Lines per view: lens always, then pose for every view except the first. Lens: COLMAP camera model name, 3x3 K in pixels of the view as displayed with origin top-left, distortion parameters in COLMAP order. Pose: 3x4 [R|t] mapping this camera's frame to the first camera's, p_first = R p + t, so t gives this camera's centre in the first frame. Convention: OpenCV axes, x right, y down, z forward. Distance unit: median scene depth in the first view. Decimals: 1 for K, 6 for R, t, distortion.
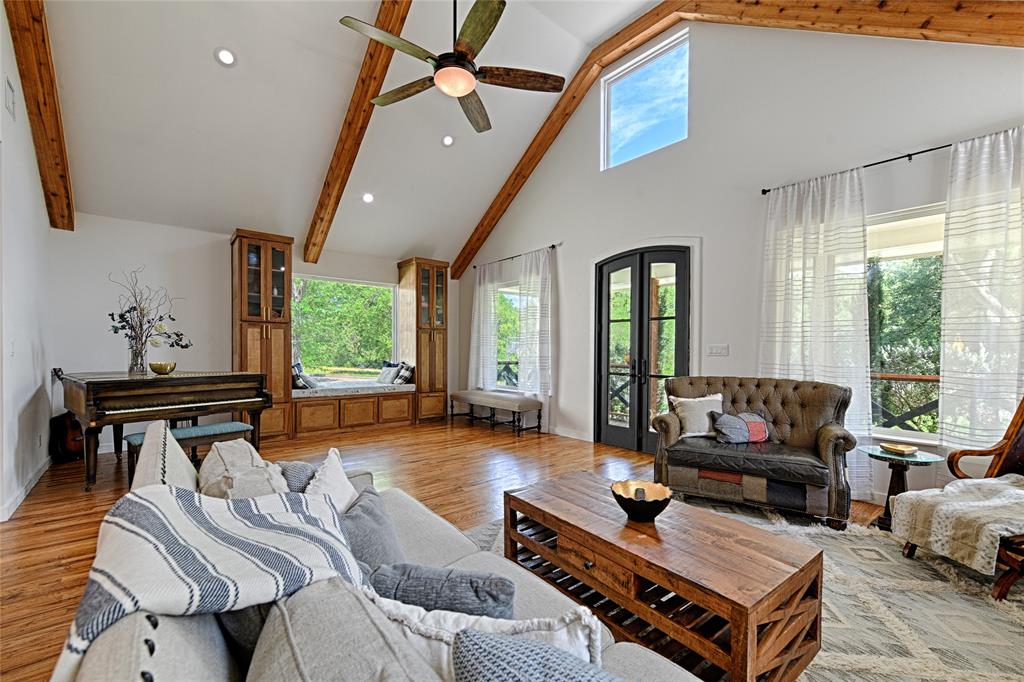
lens RADIAL K [[421.7, 0, 516.3], [0, 421.7, 357.1], [0, 0, 1]] dist [-0.000479, -0.000143]
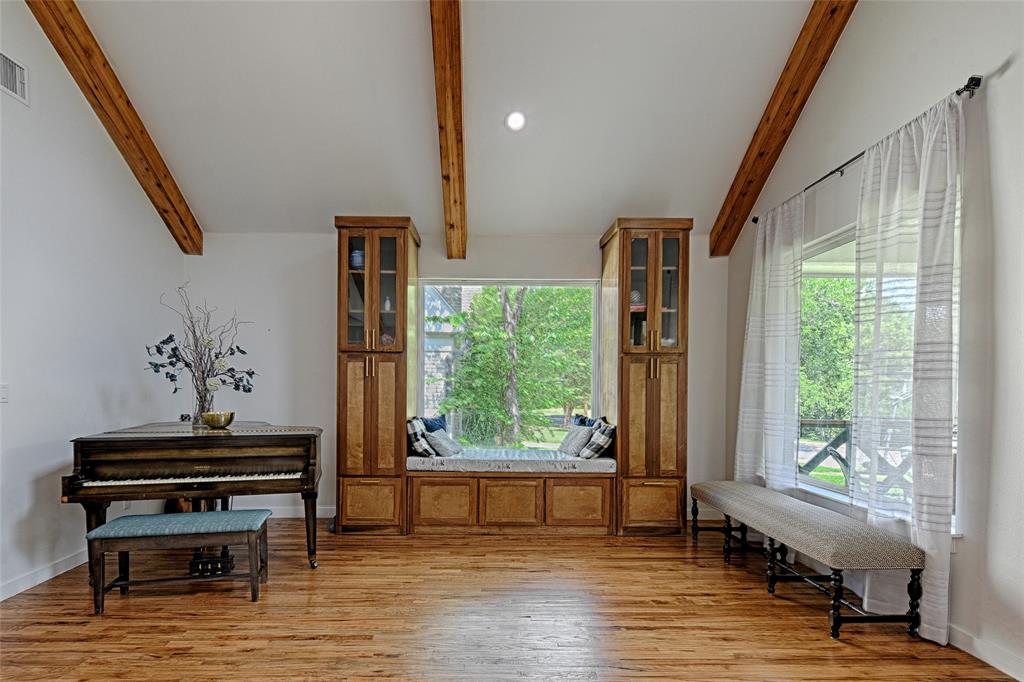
lens RADIAL K [[503.0, 0, 511.5], [0, 503.0, 394.7], [0, 0, 1]] dist [0.014188, -0.000442]
pose [[0.763766, 0.008893, -0.645432, 0.070976], [-0.014241, 0.999894, -0.003075, -0.014733], [0.645336, 0.011541, 0.763811, 0.465752]]
